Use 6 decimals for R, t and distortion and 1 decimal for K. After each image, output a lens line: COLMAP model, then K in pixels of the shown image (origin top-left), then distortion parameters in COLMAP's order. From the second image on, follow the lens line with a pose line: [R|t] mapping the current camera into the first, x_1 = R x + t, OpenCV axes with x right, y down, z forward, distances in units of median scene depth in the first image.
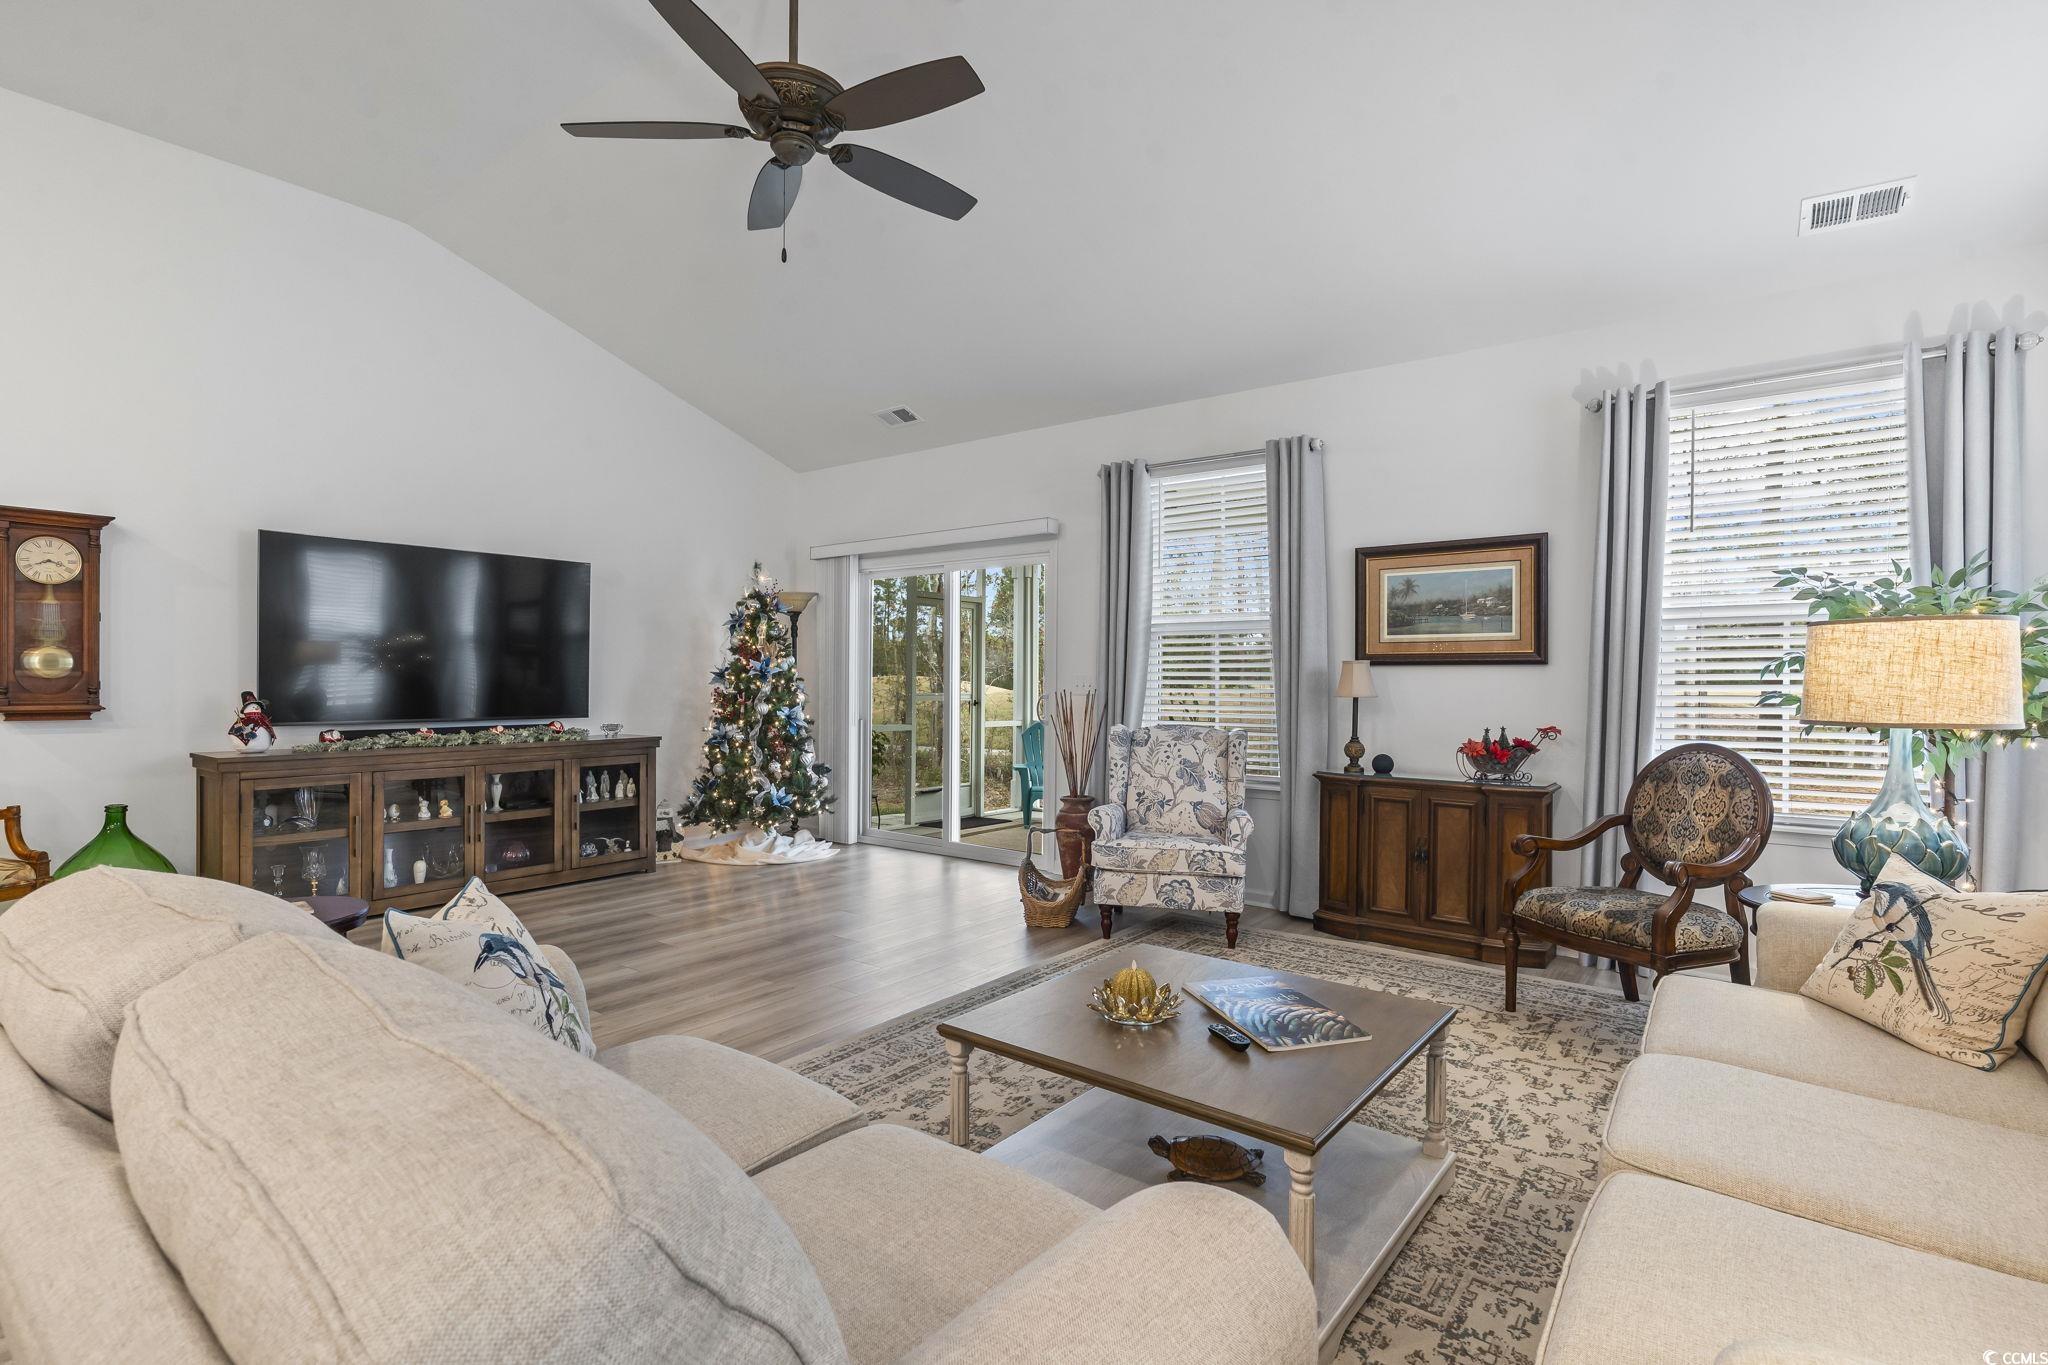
lens RADIAL K [[969.7, 0, 1023.1], [0, 969.7, 686.4], [0, 0, 1]] dist [0.001667, 0.001733]
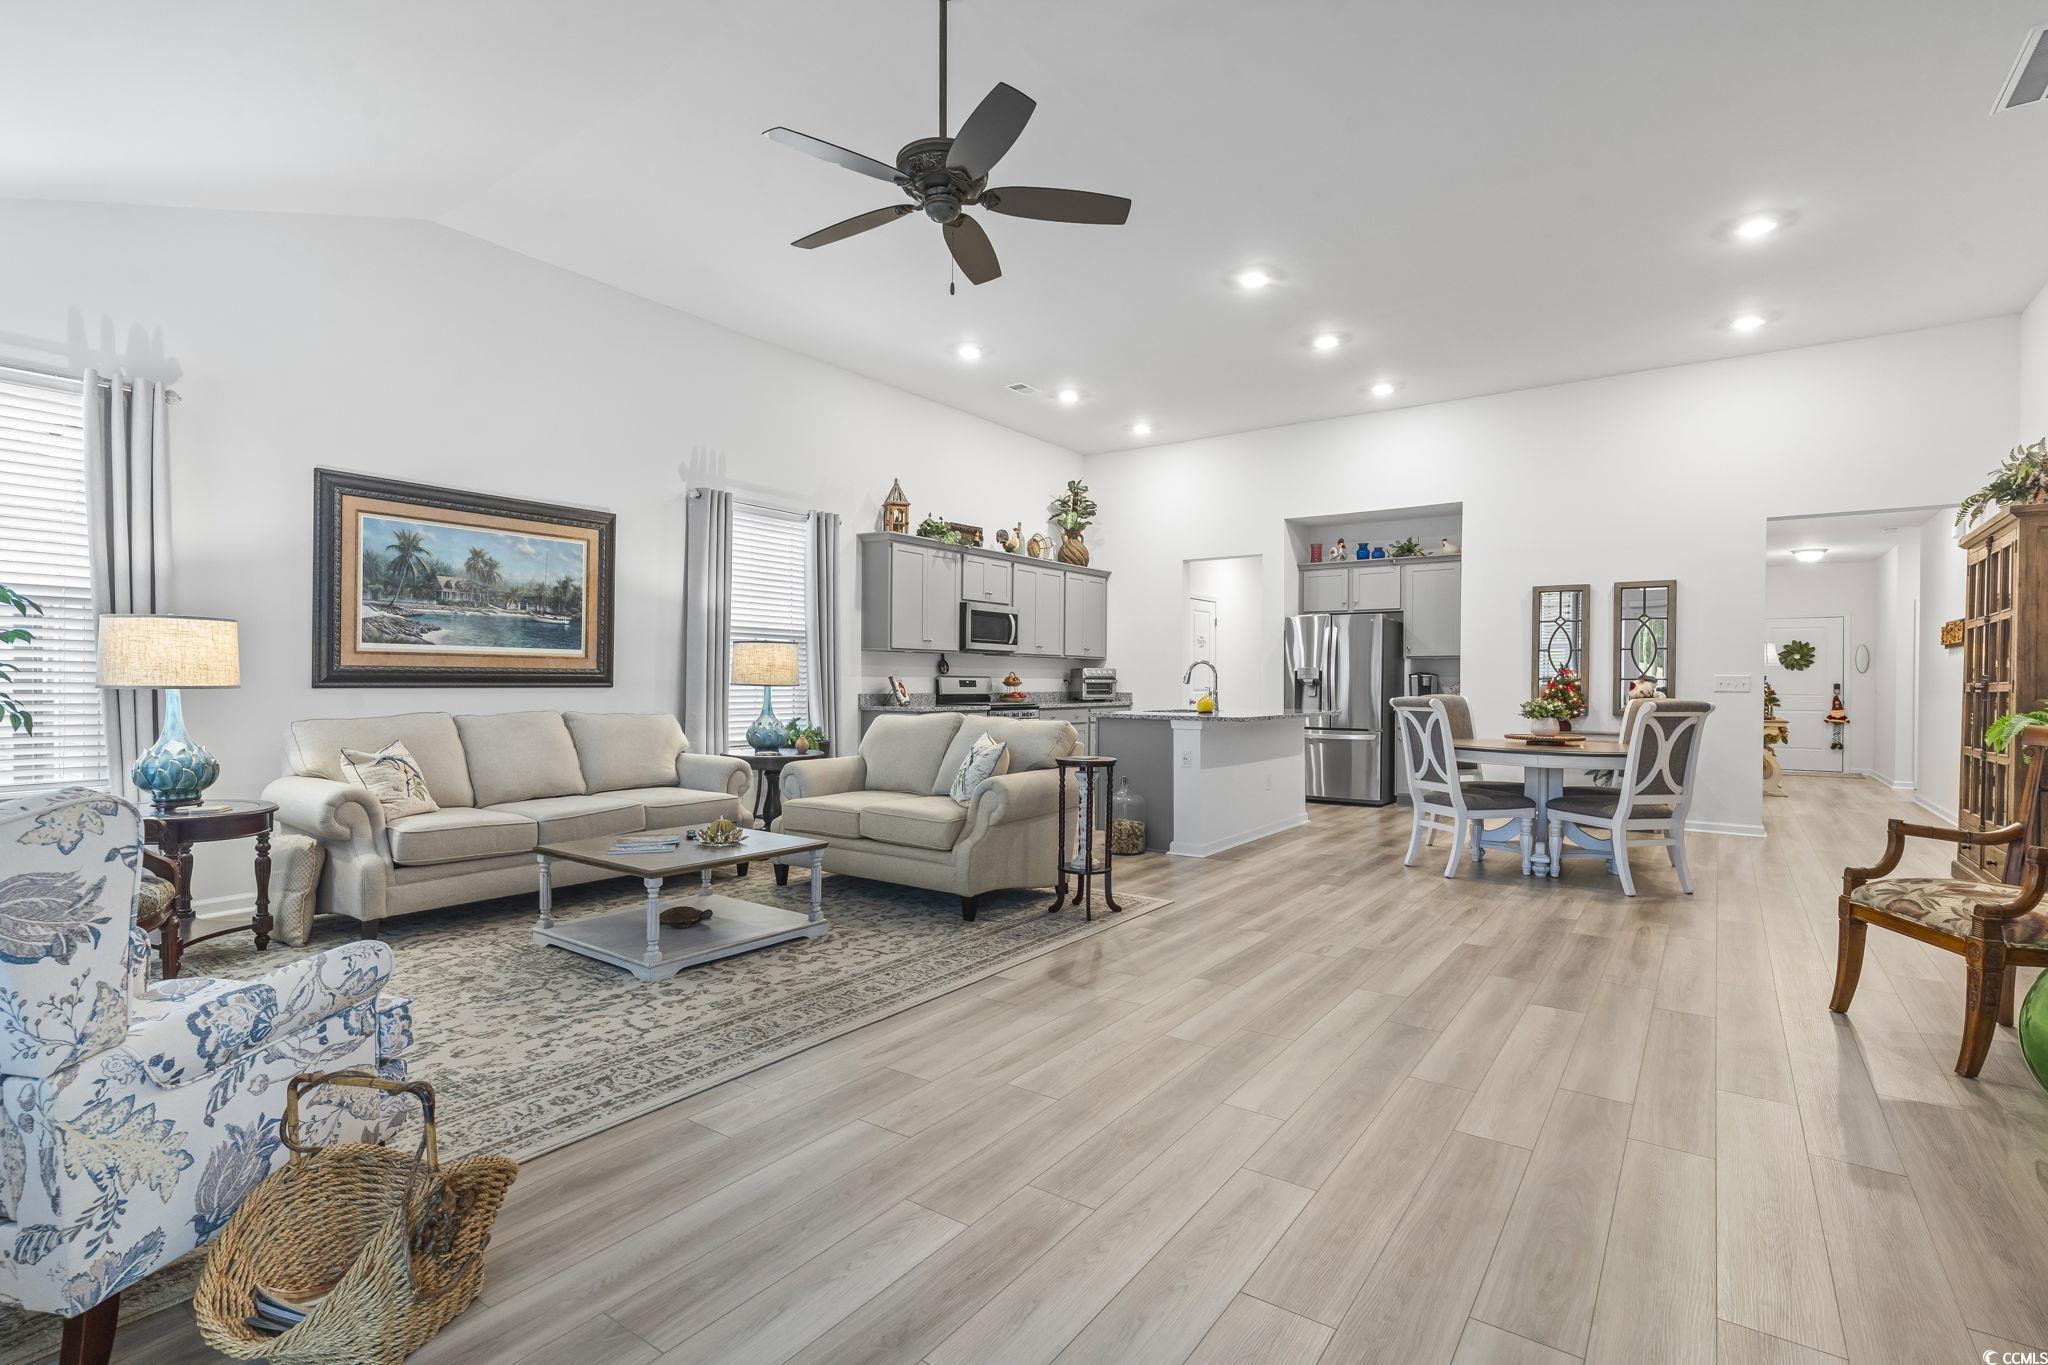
lens RADIAL K [[969.7, 0, 1018.0], [0, 969.7, 680.3], [0, 0, 1]] dist [0.001667, 0.001733]
pose [[-0.999650, -0.011874, -0.023631, -0.213538], [-0.012129, 0.999869, 0.010672, -0.001537], [0.023501, 0.010955, -0.999664, 1.502577]]
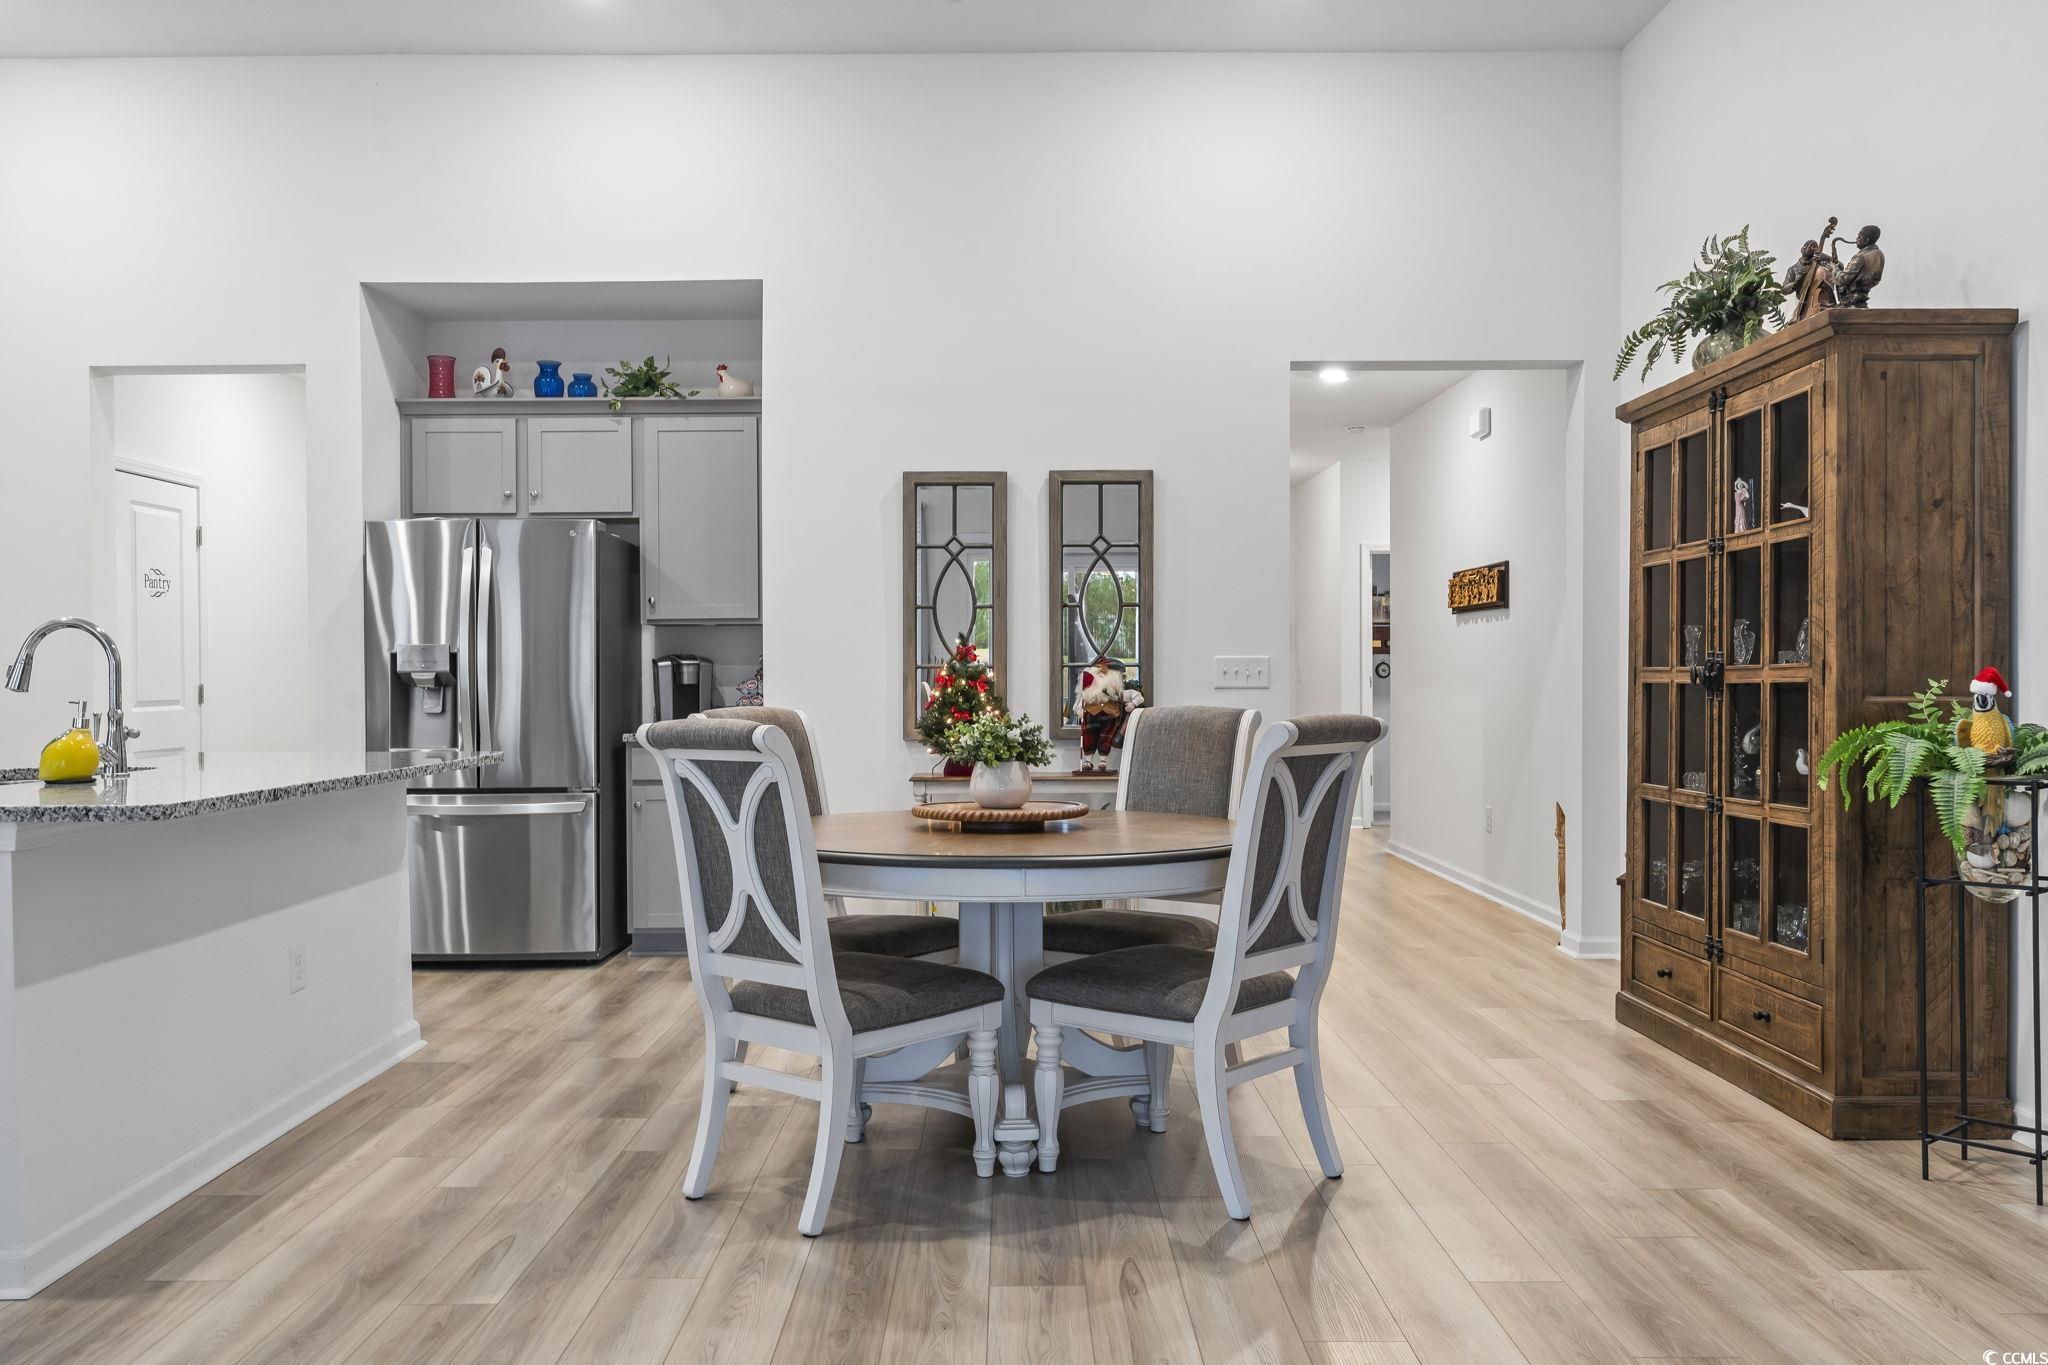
lens RADIAL K [[1607.5, 0, 1021.6], [0, 1607.5, 682.7], [0, 0, 1]] dist [-0.002303, 0.001964]
pose [[-0.793905, 0.002250, -0.608038, -0.445348], [-0.005045, 0.999934, 0.010287, 0.002176], [0.608021, 0.011235, -0.793842, 0.875616]]
